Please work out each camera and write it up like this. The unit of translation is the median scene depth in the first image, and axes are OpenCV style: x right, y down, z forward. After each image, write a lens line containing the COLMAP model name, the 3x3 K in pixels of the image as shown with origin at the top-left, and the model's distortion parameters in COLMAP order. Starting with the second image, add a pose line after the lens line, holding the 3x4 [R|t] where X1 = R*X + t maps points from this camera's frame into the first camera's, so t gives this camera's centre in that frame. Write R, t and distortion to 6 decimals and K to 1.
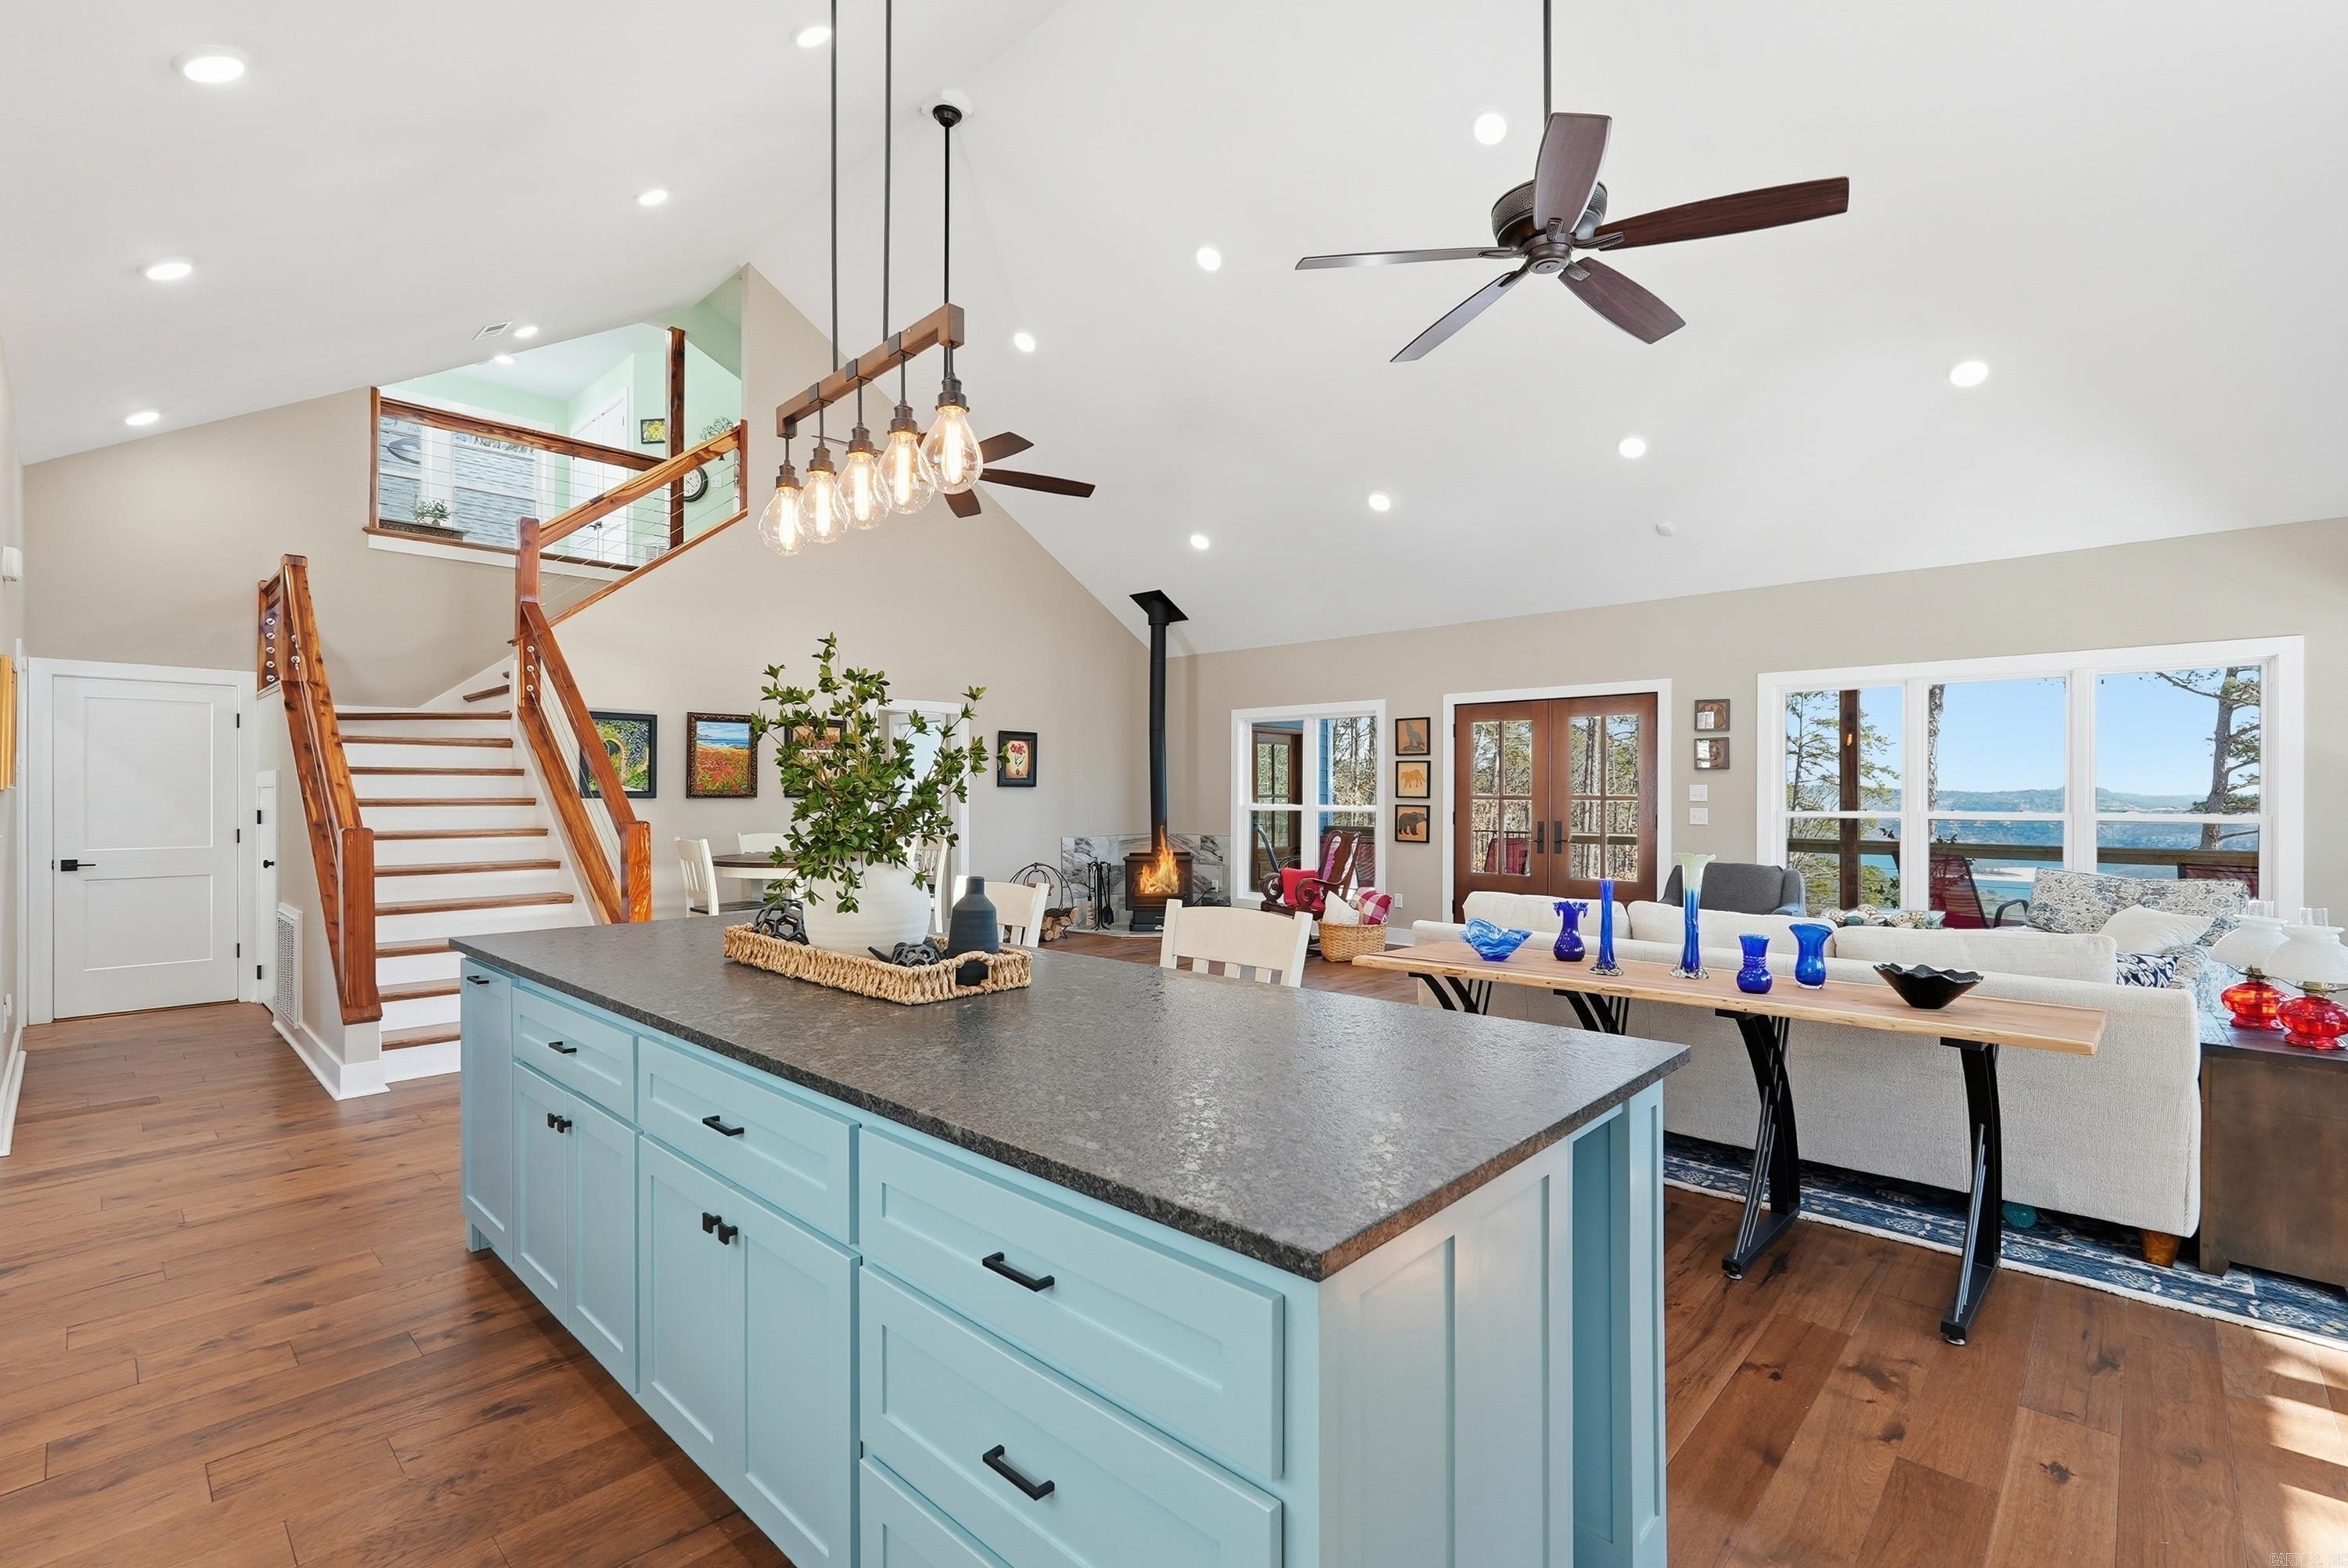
lens RADIAL K [[1052.2, 0, 1164.9], [0, 1052.2, 794.2], [0, 0, 1]] dist [-0.005203, 0.001767]
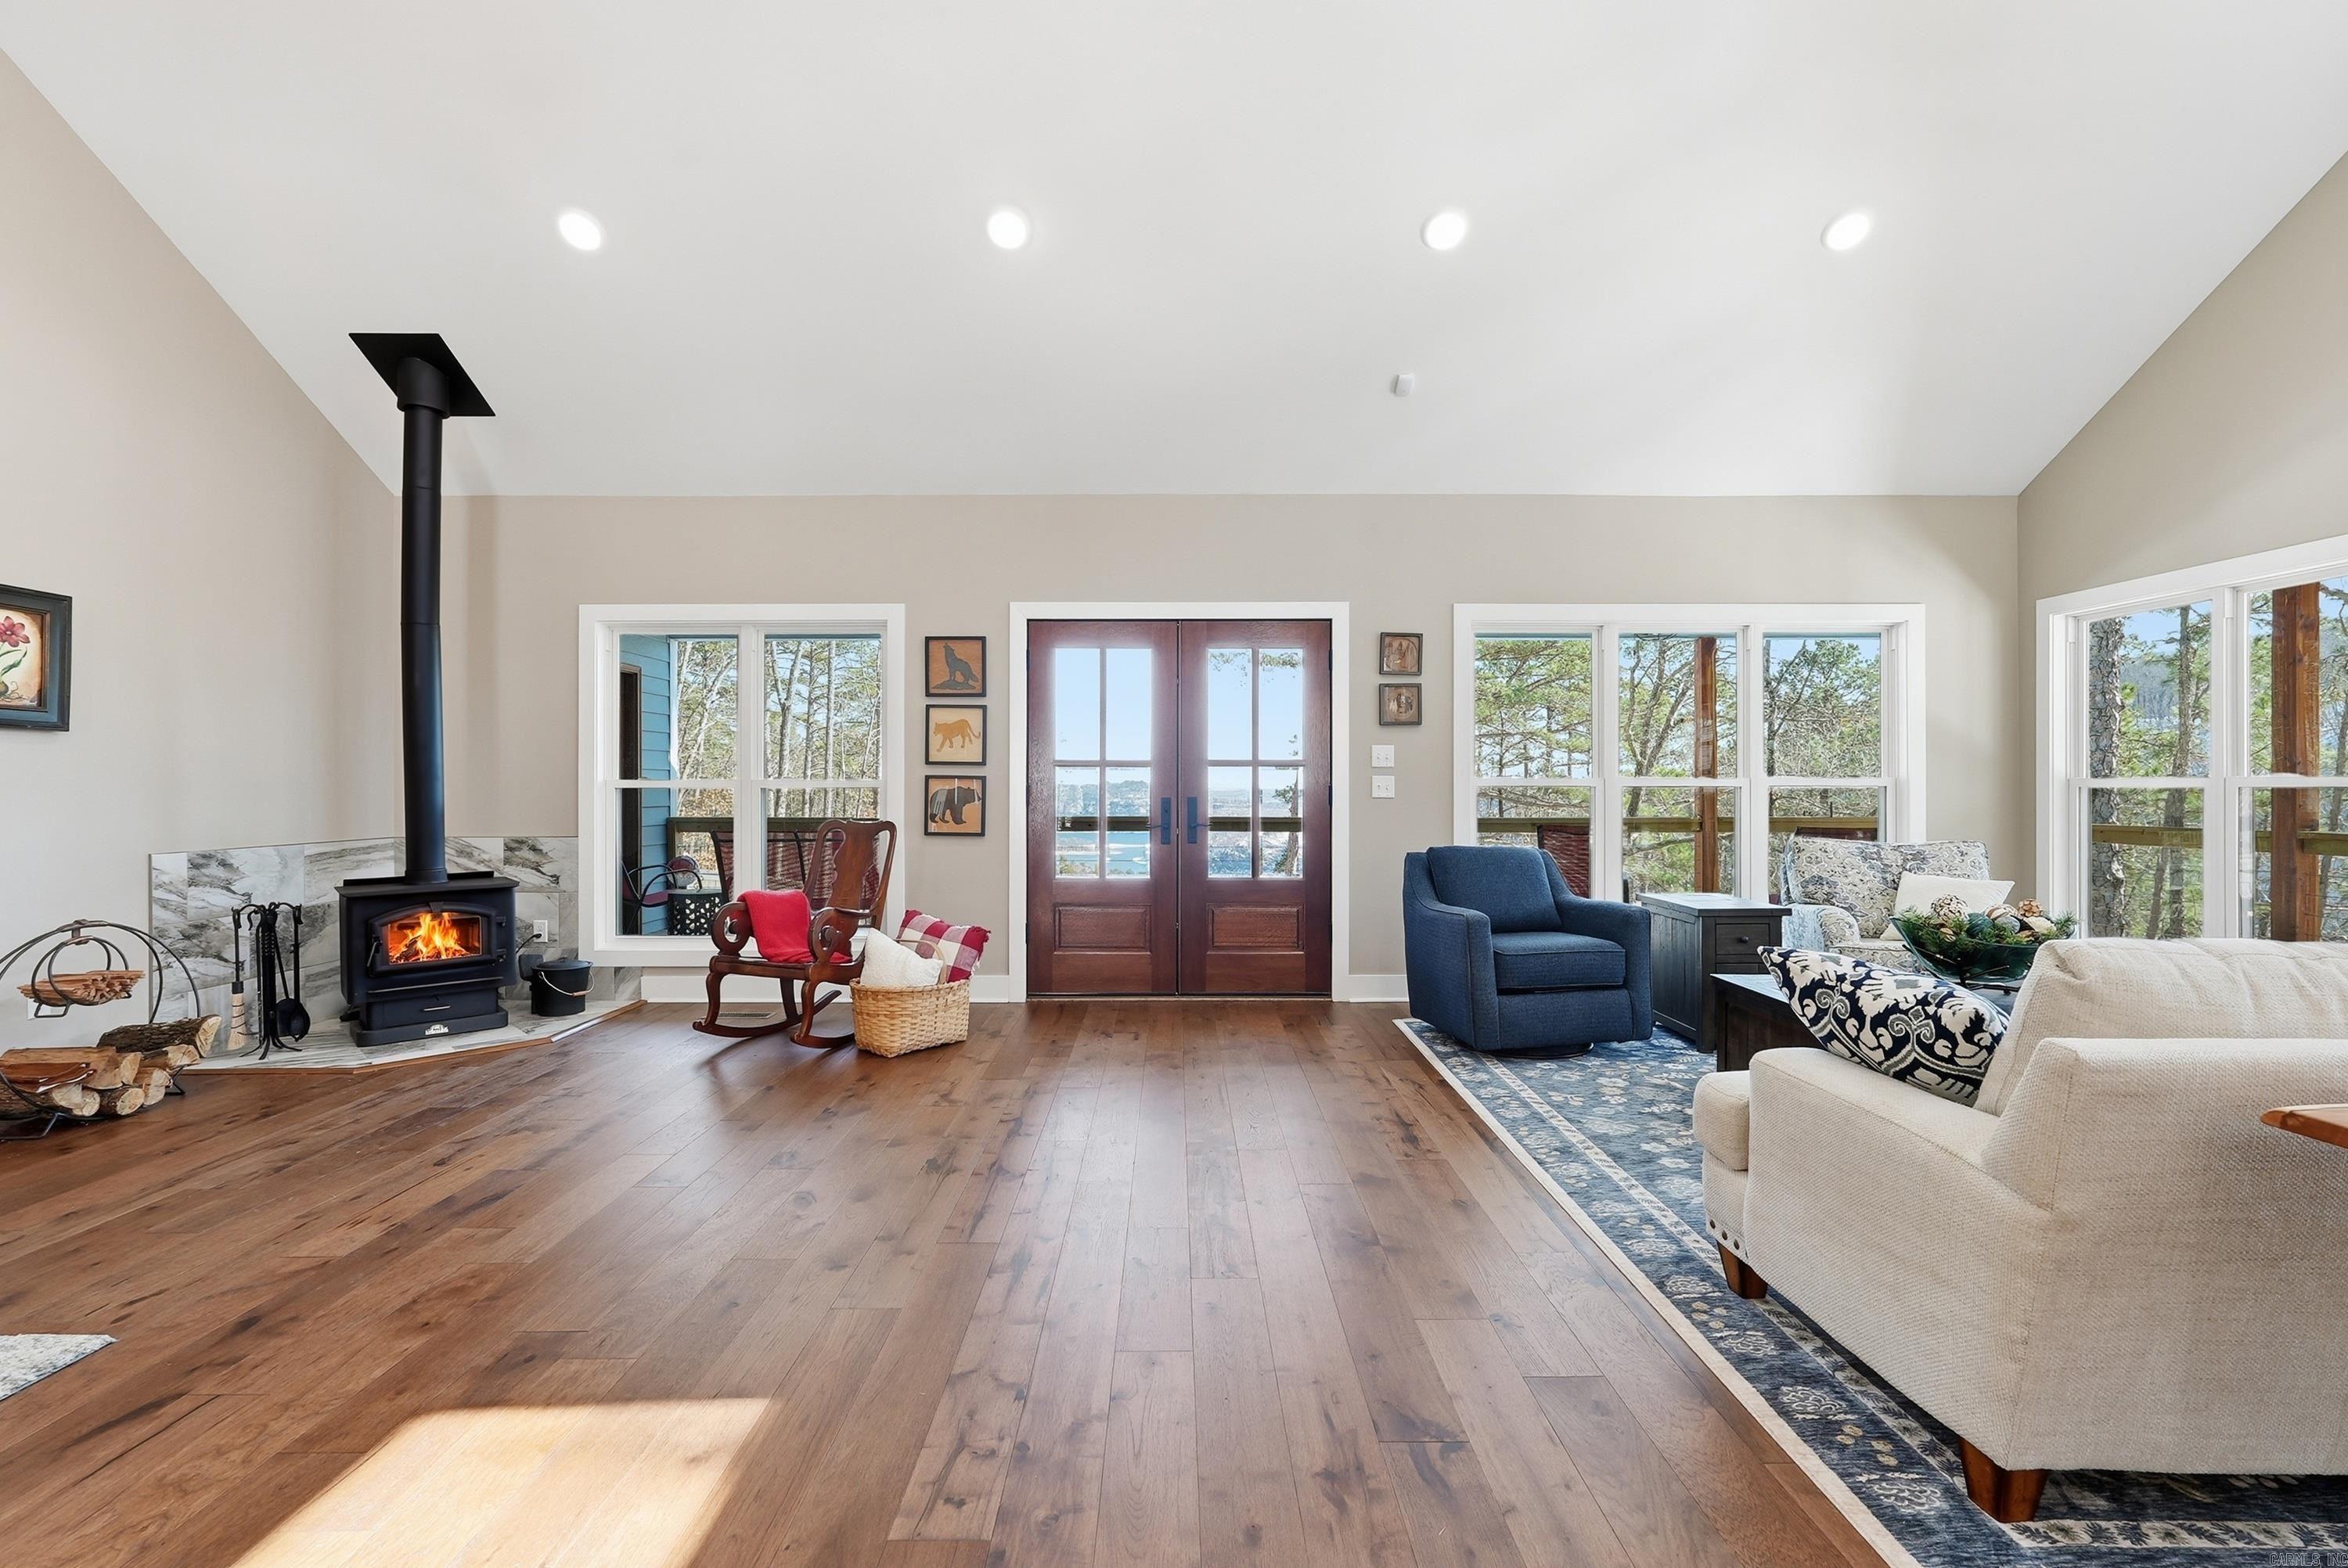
lens RADIAL K [[1052.2, 0, 1177.3], [0, 1052.2, 787.8], [0, 0, 1]] dist [-0.005203, 0.001767]
pose [[0.725284, -0.001510, 0.688448, -0.100948], [0.002384, 0.999997, -0.000318, 0.017985], [-0.688446, 0.001872, 0.725285, 0.460268]]
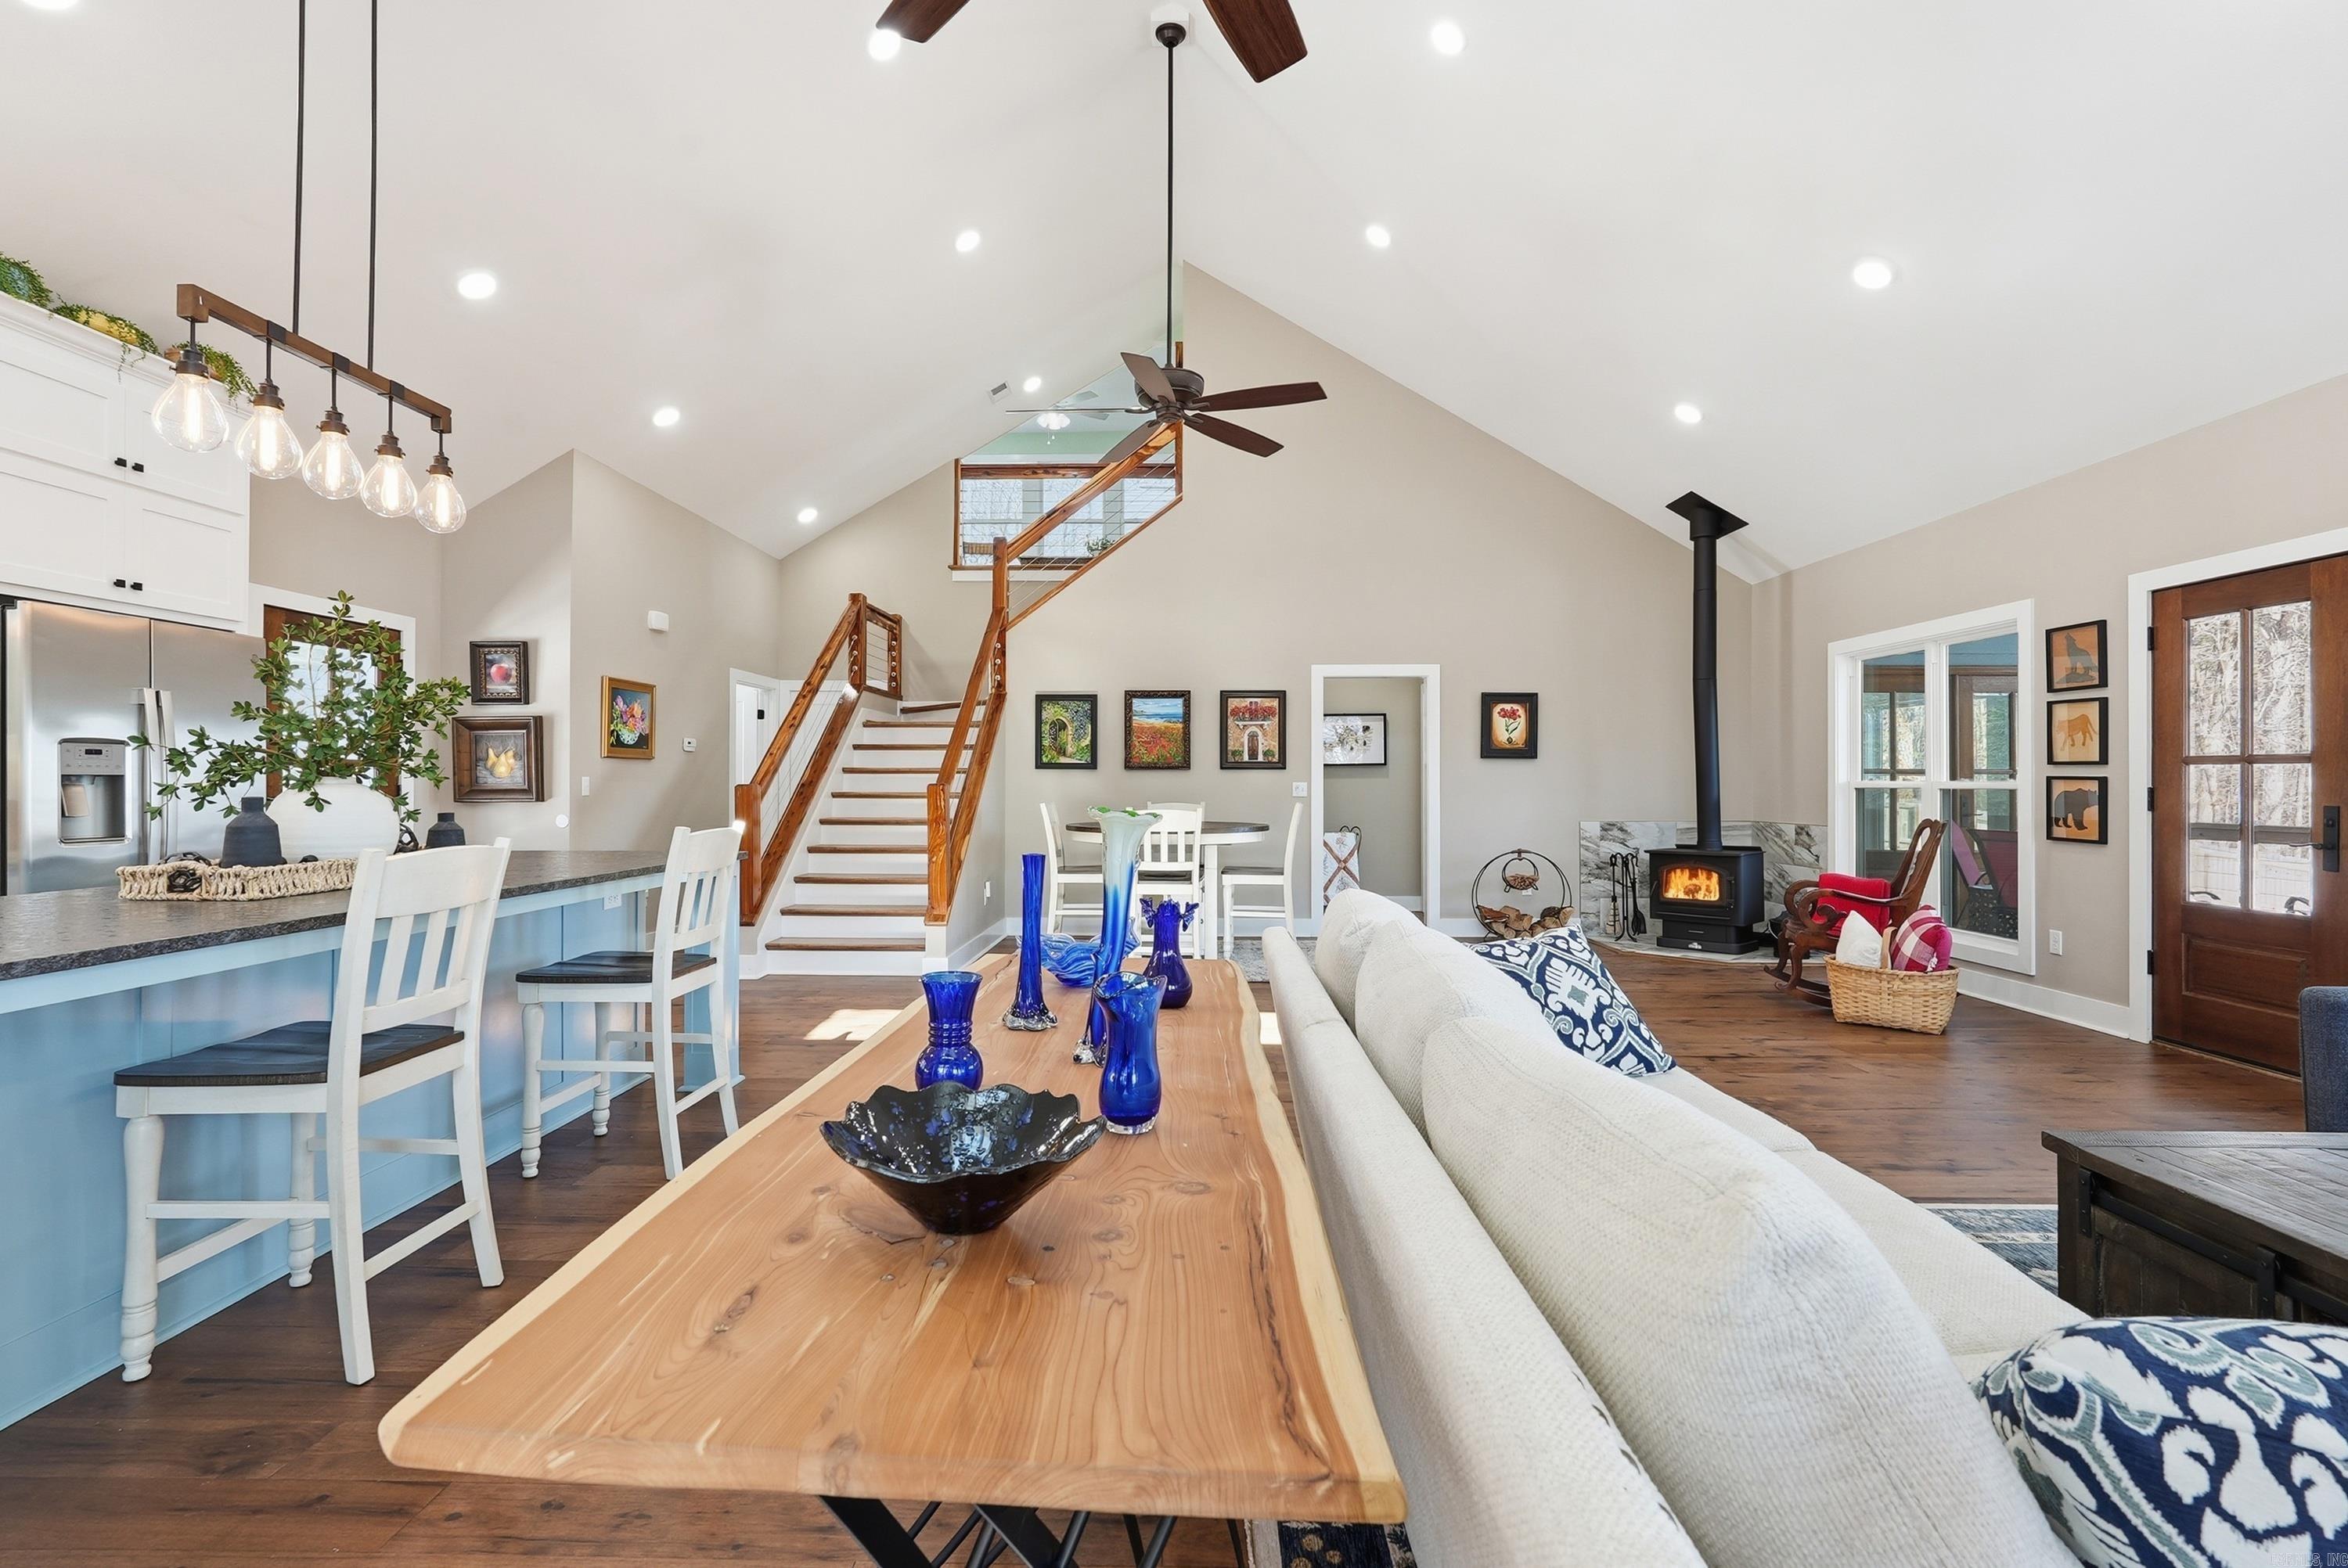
lens RADIAL K [[1052.2, 0, 1172.6], [0, 1052.2, 774.4], [0, 0, 1]] dist [-0.005203, 0.001767]
pose [[0.676197, -0.004799, -0.736705, 0.326978], [-0.003629, 0.999945, -0.009845, 0.016668], [0.736712, 0.009331, 0.676142, 0.253173]]
